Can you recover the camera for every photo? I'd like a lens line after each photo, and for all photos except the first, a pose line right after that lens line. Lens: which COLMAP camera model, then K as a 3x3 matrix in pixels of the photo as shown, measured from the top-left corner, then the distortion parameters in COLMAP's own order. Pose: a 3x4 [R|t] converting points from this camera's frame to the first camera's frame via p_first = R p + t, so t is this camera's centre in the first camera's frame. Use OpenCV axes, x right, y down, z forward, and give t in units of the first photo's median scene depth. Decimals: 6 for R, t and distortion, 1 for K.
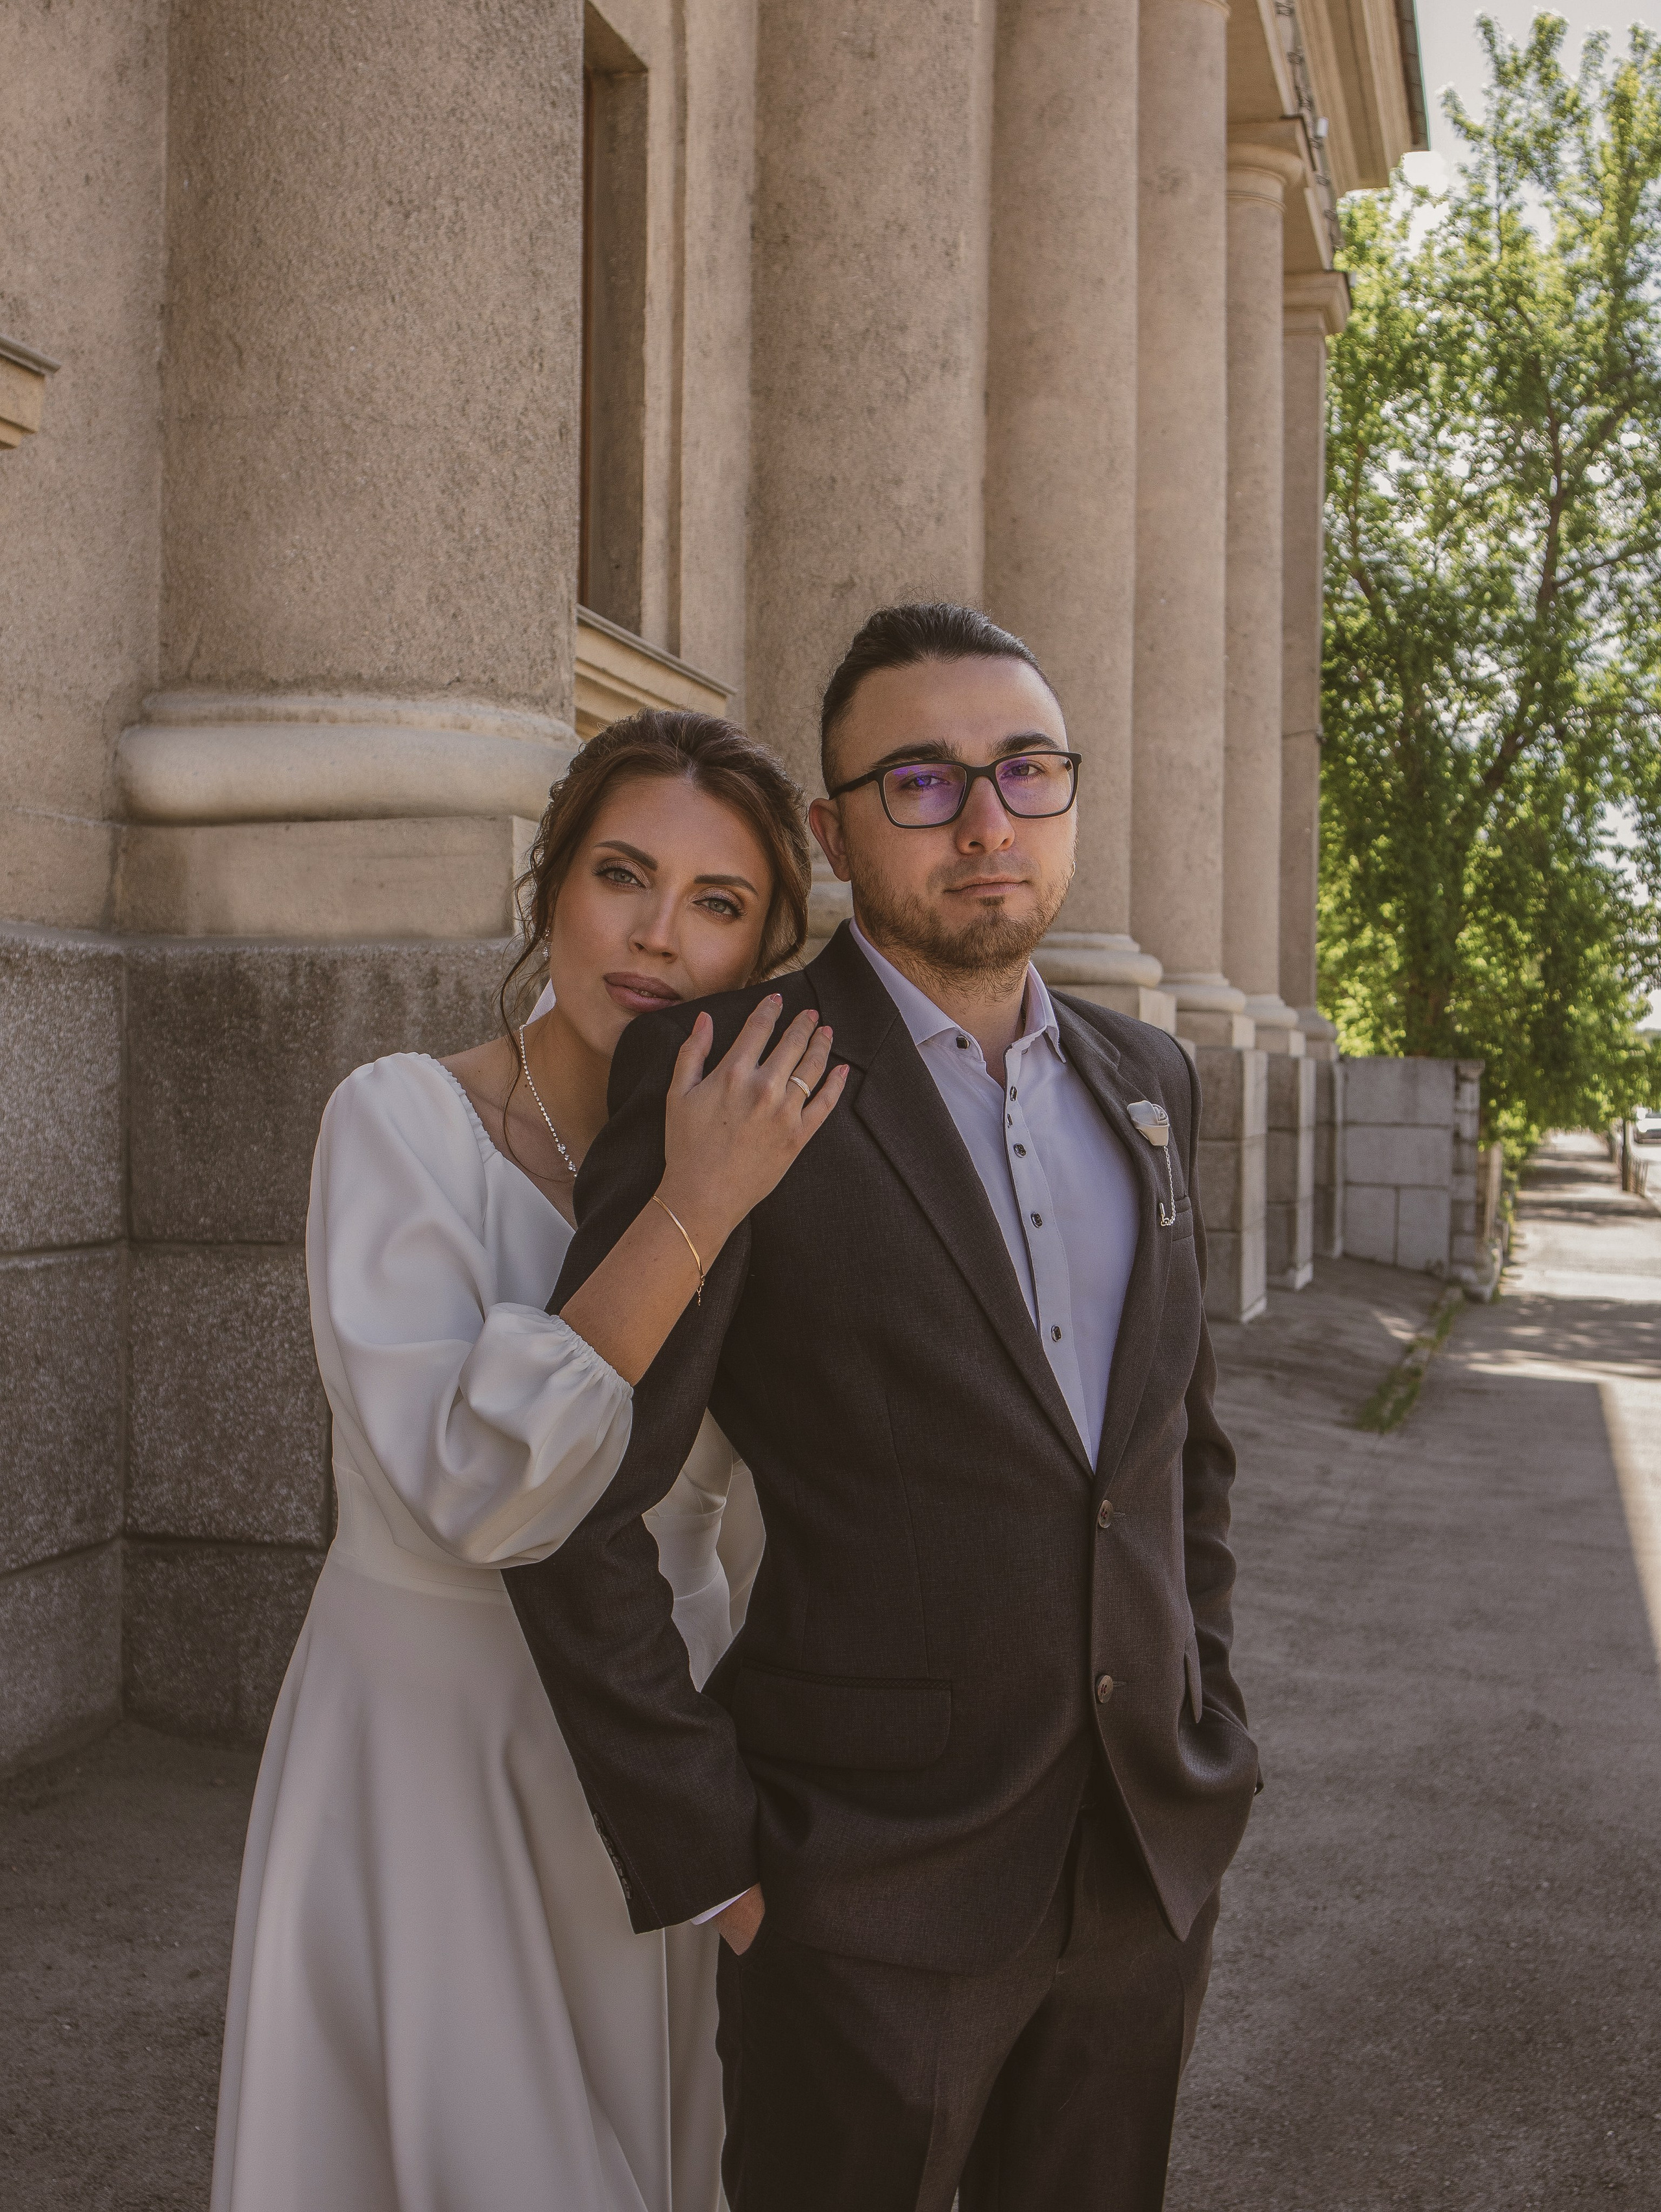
lens RADIAL K [[2594.2, 0, 814.4], [0, 2594.2, 1112.0], [0, 0, 1]] dist [-0.006247, 0.000000]
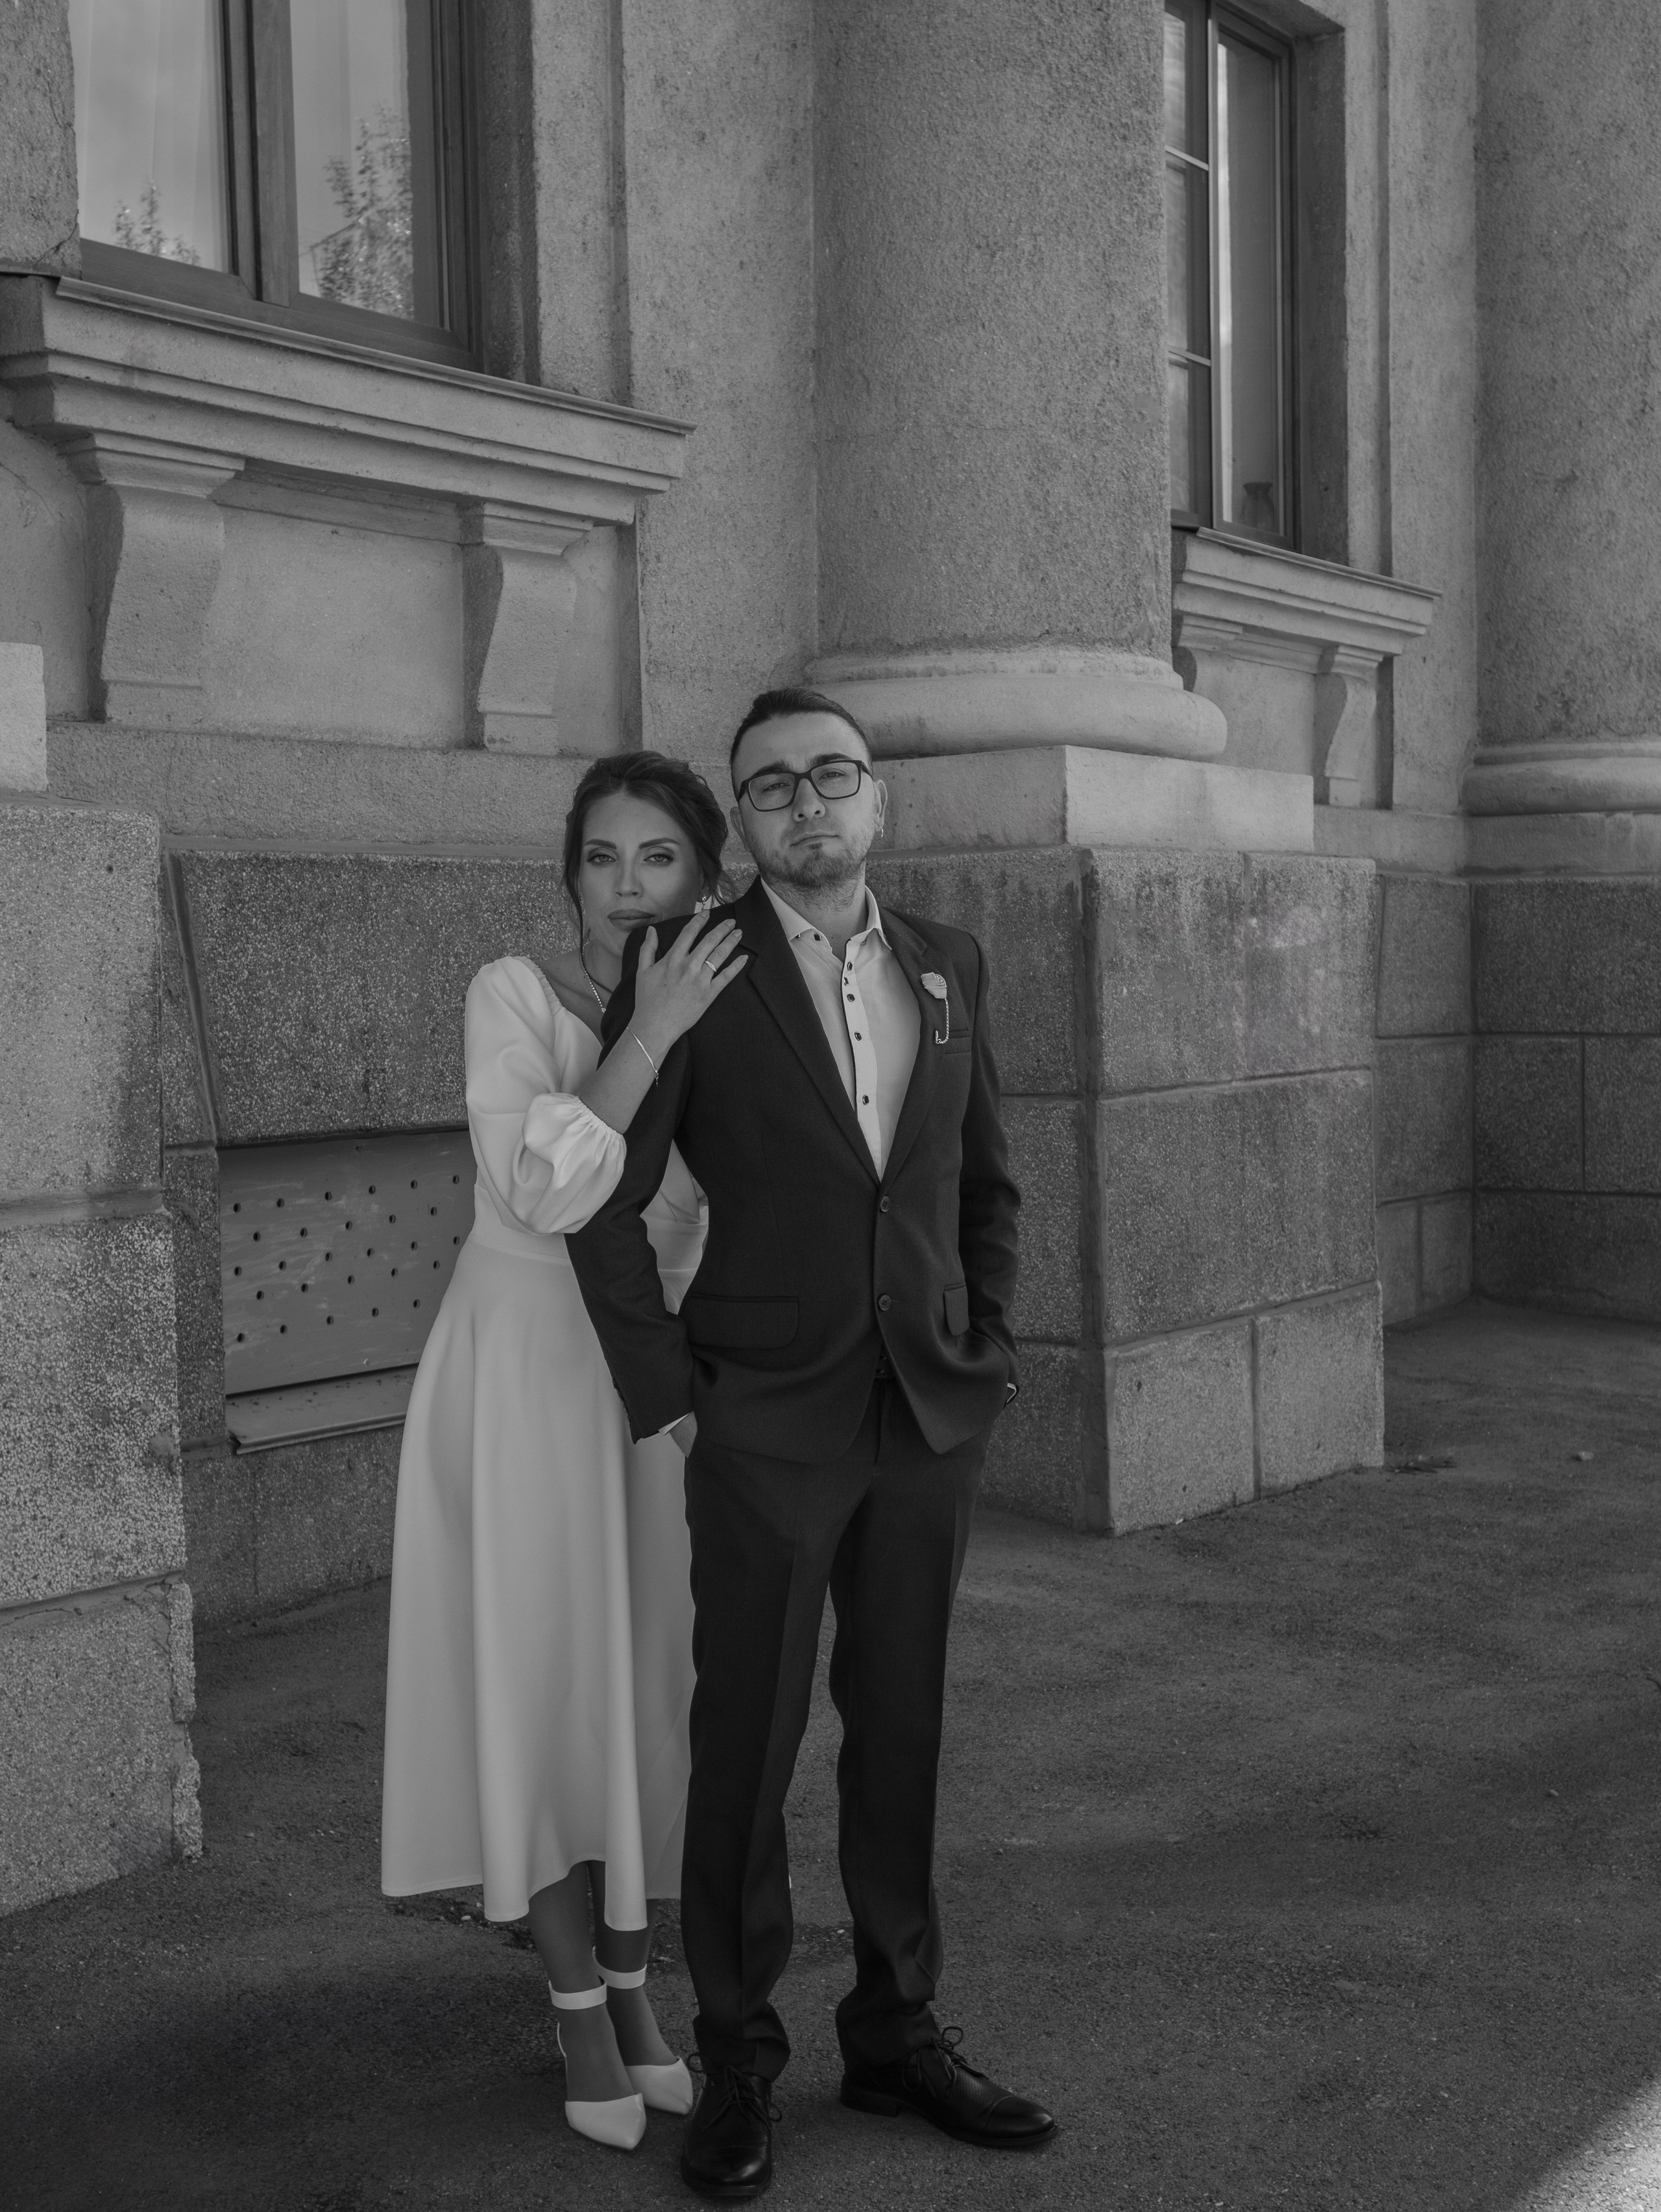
lens RADIAL K [[2594.2, 0, 836.8], [0, 2594.2, 1092.1], [0, 0, 1]] dist [-0.006247, 0.000000]
pose [[0.930242, -0.009008, -0.366835, 0.221889], [0.023042, 0.999160, 0.033897, 0.006095], [0.366222, -0.039986, 0.929668, -0.183983]]
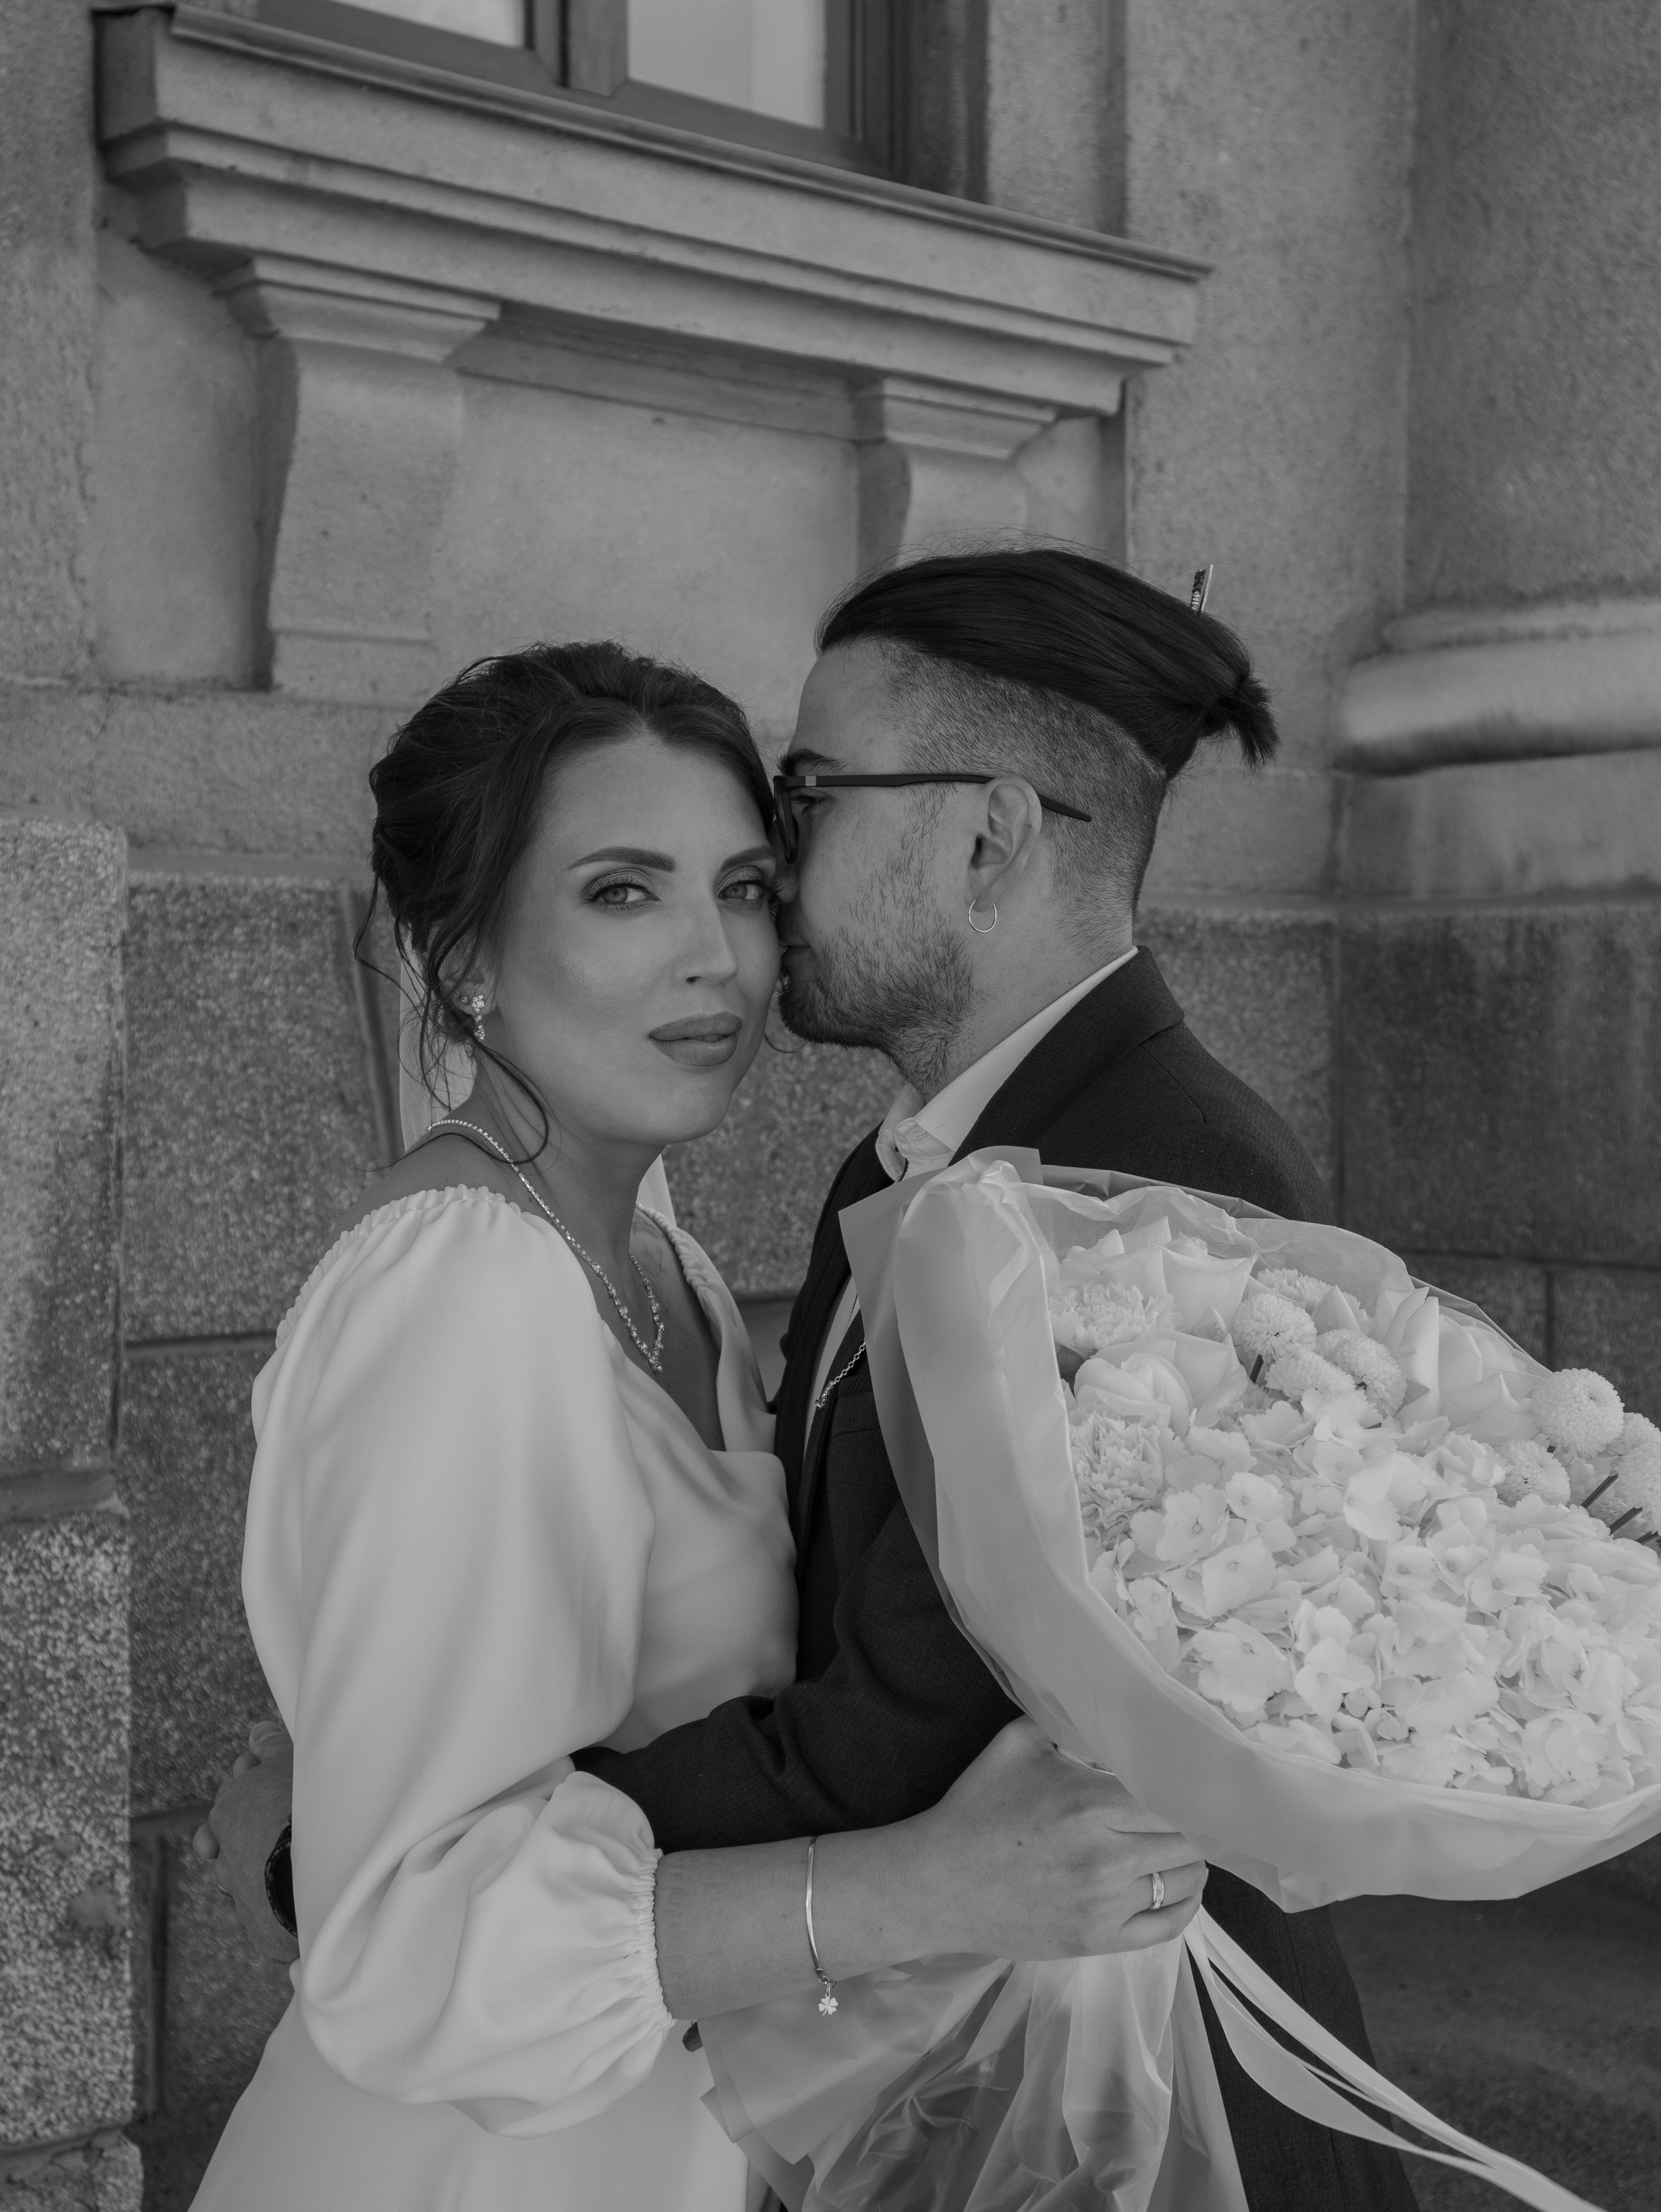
lens RADIAL K [[2826.1, 0, 845.9], [0, 2826.1, 1097.2], [0, 0, 1]] dist [0.020043, 0.000000]
pose [[0.822390, 0.012532, -0.568786, 0.140450], [-0.004474, 0.999869, 0.015562, -0.014757], [0.568906, -0.010253, 0.822338, 0.109291]]
